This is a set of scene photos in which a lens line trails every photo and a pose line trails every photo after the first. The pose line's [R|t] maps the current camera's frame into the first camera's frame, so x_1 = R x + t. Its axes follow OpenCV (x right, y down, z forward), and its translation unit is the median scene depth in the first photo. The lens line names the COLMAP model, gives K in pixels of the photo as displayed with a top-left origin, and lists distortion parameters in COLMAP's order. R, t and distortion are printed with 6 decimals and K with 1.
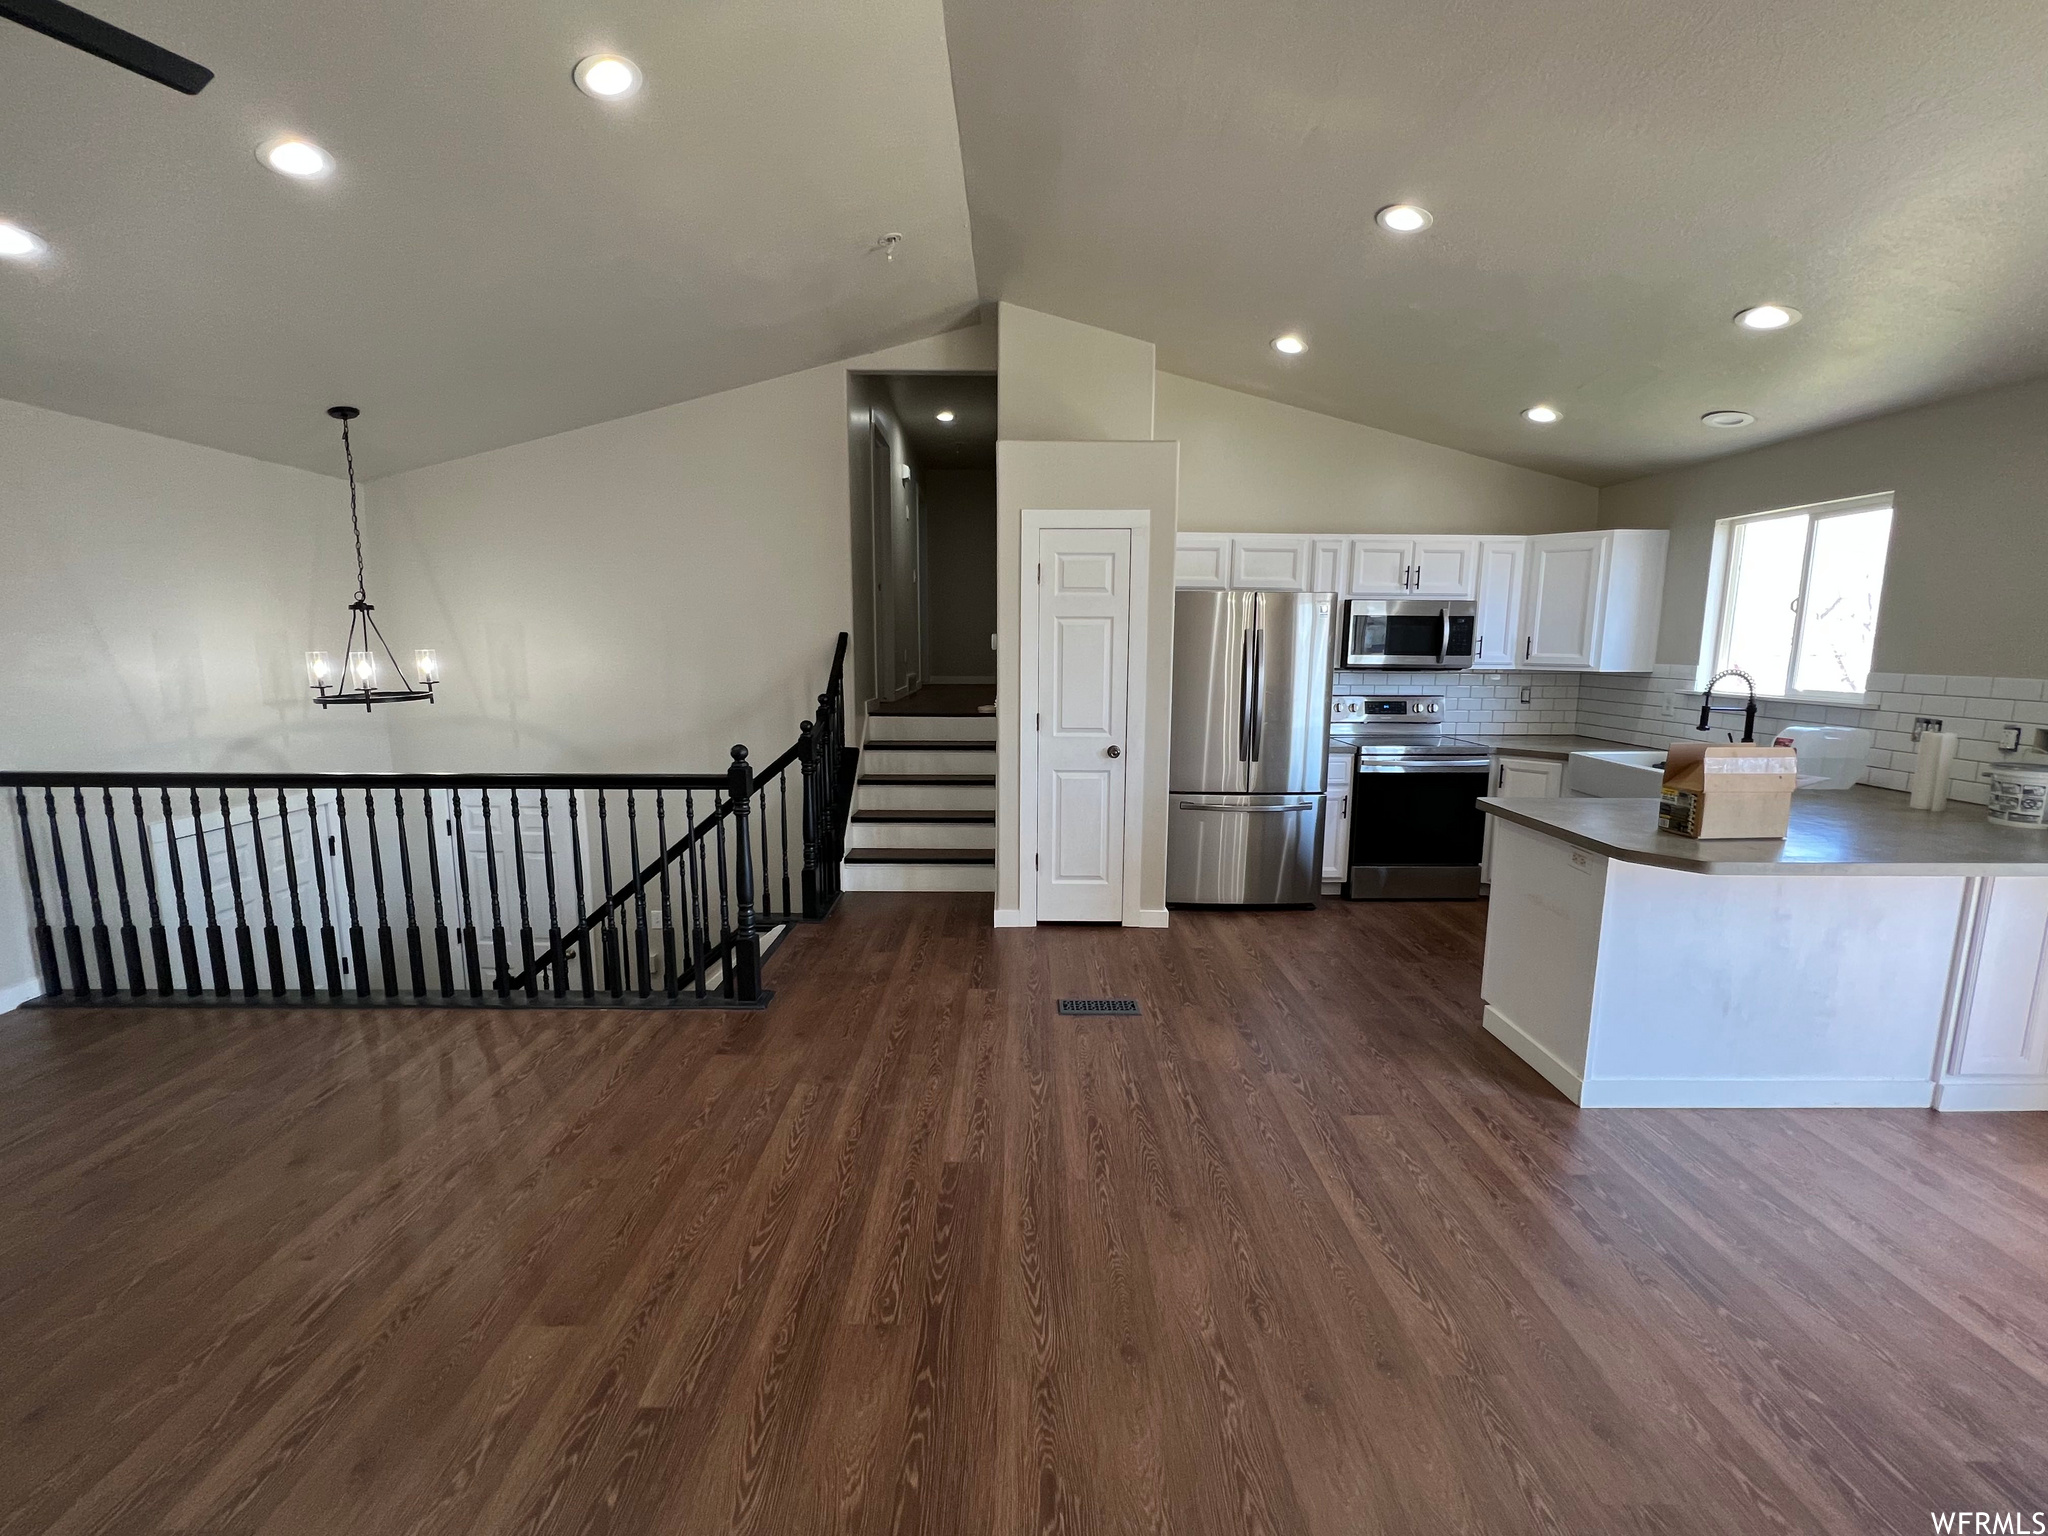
lens RADIAL K [[834.2, 0, 1017.2], [0, 834.2, 761.1], [0, 0, 1]] dist [-0.001670, 0.000604]
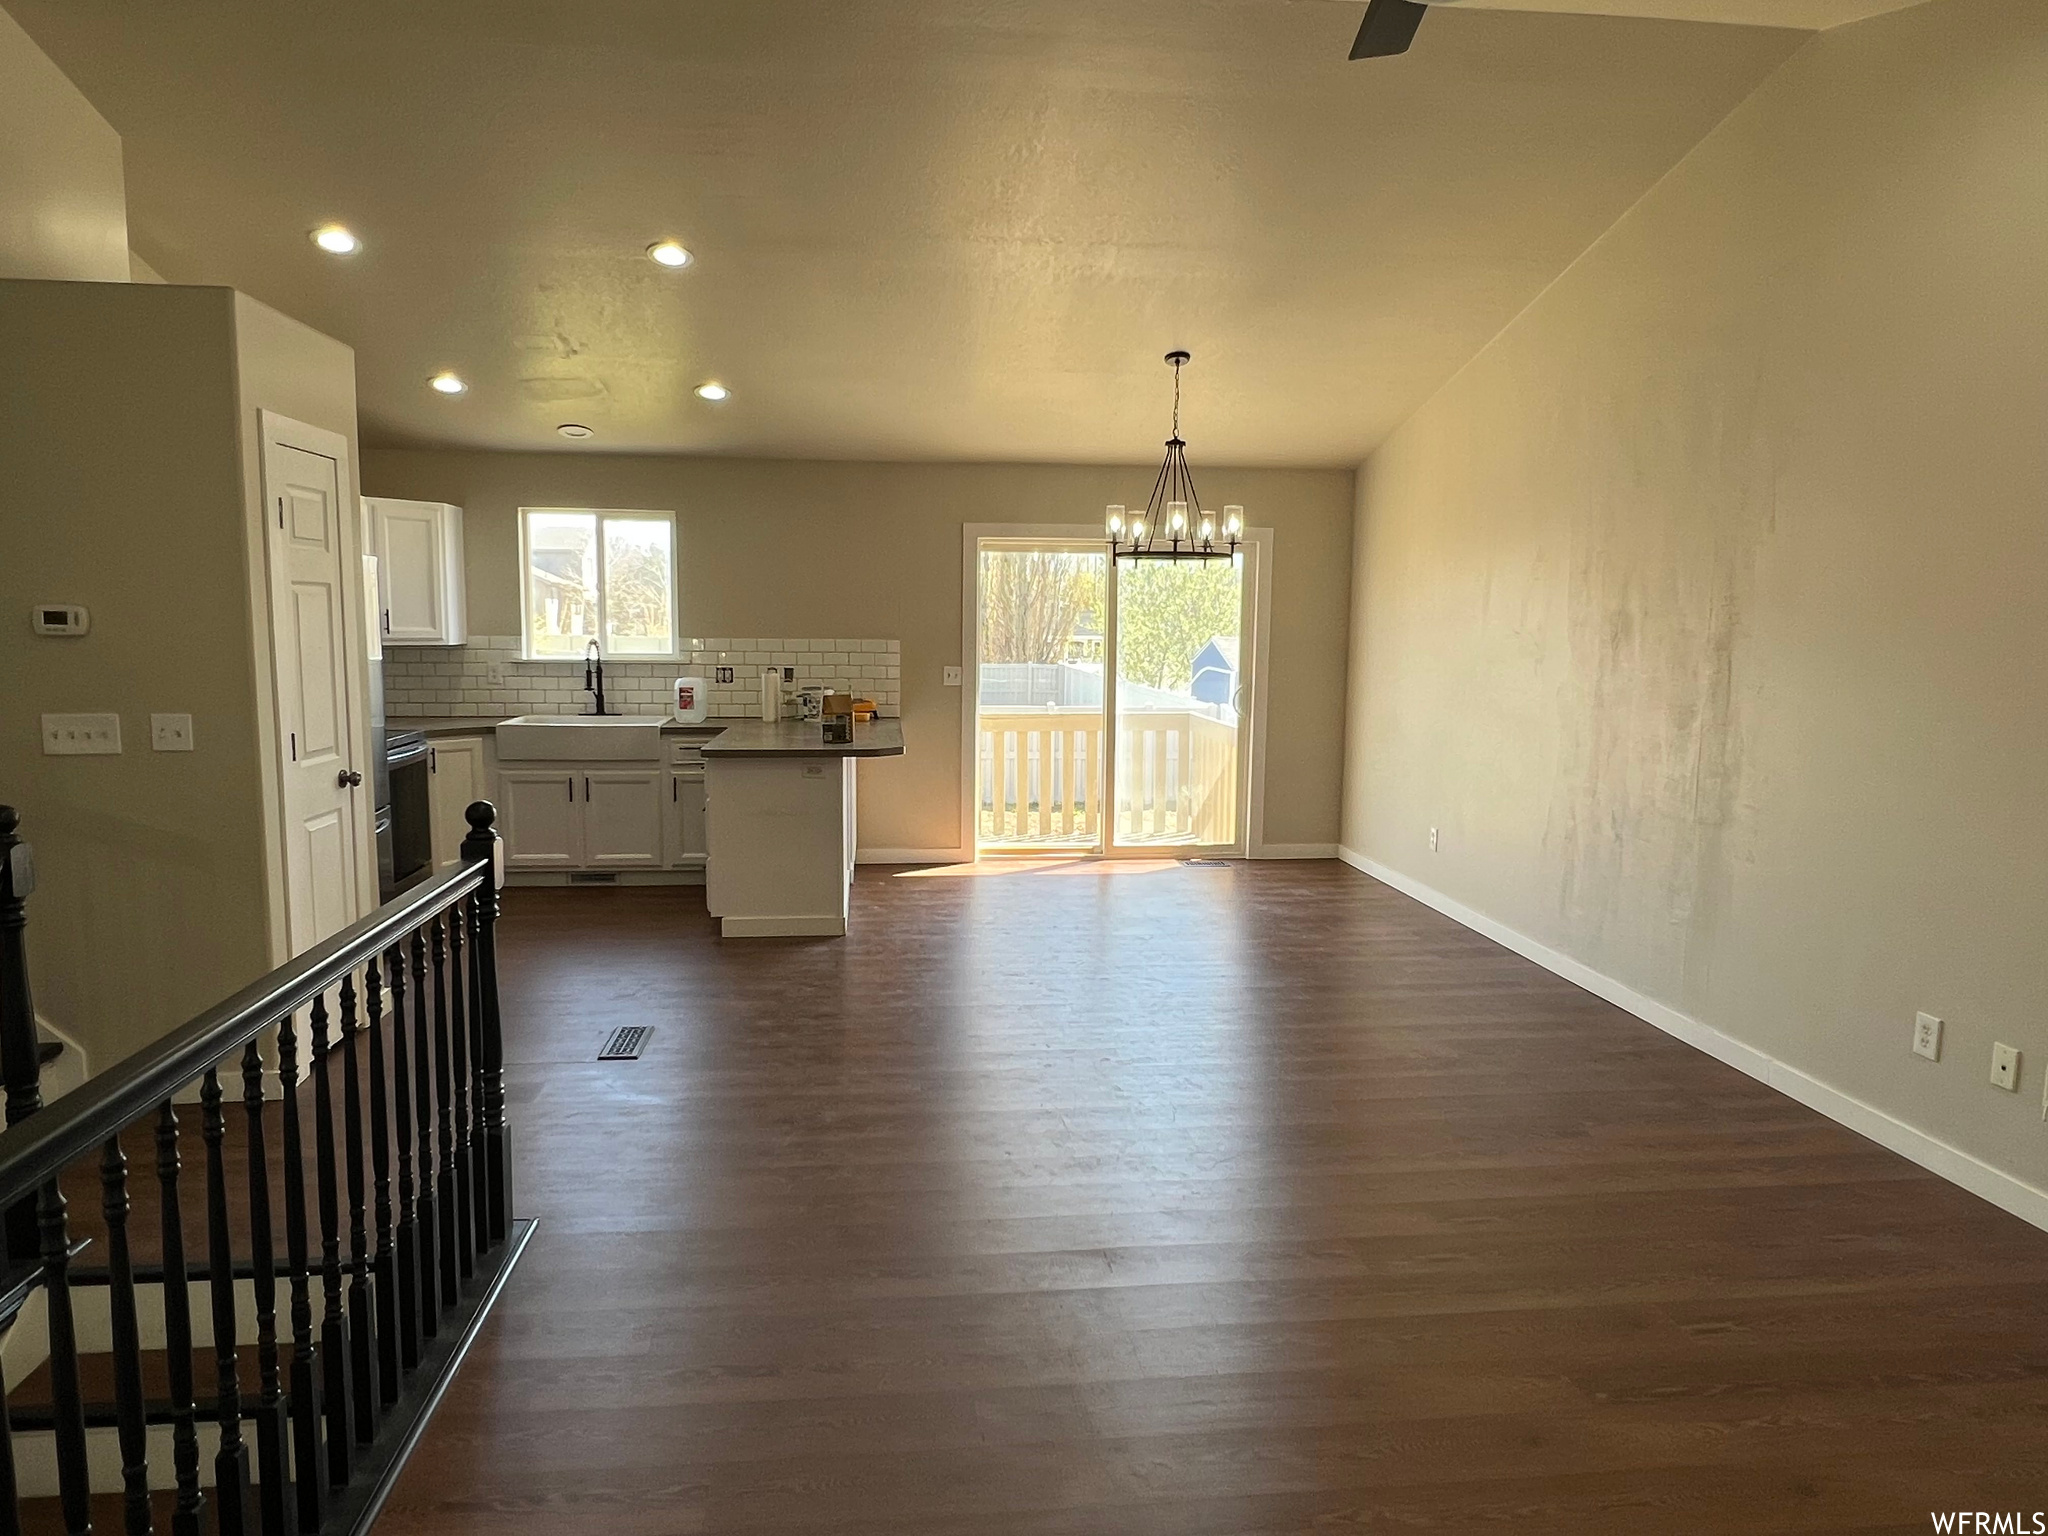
lens RADIAL K [[1284.1, 0, 1013.5], [0, 1284.1, 766.1], [0, 0, 1]] dist [0.001004, -0.000483]
pose [[-0.106733, -0.120629, 0.986943, -0.960668], [0.134083, 0.981800, 0.134501, -0.087517], [-0.985205, 0.146688, -0.088617, 0.533926]]
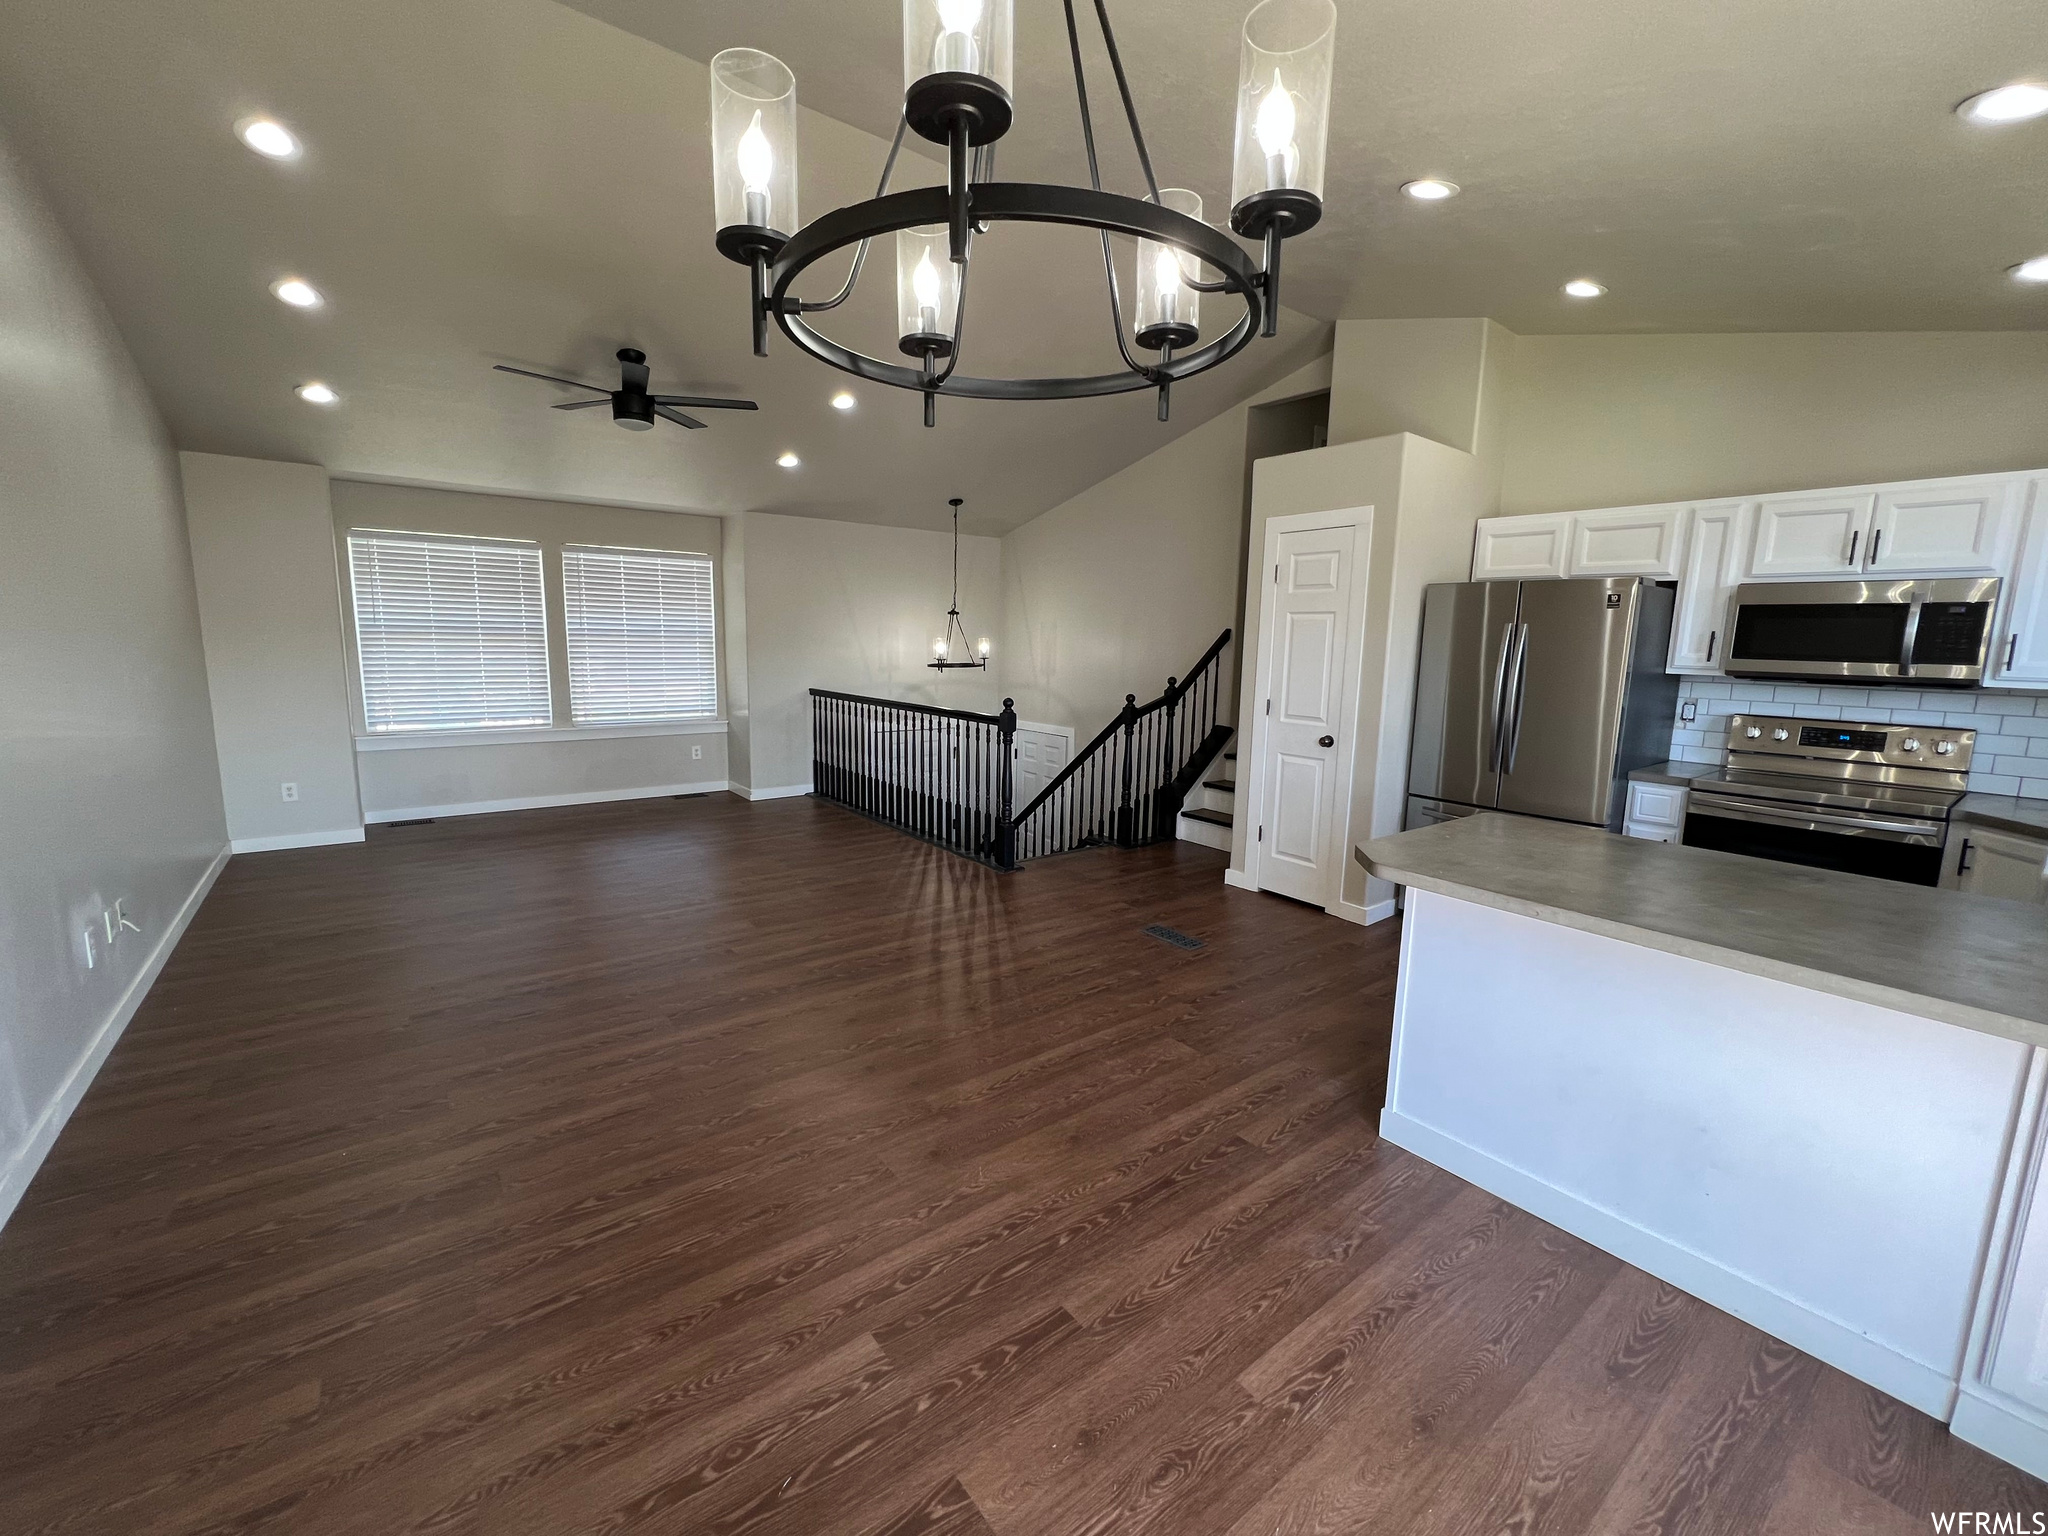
lens RADIAL K [[834.2, 0, 1020.6], [0, 834.2, 761.7], [0, 0, 1]] dist [-0.001670, 0.000604]
pose [[0.605095, 0.125875, -0.786139, 0.685502], [-0.130353, 0.989761, 0.058145, 0.003186], [0.785409, 0.067293, 0.615308, 0.059094]]
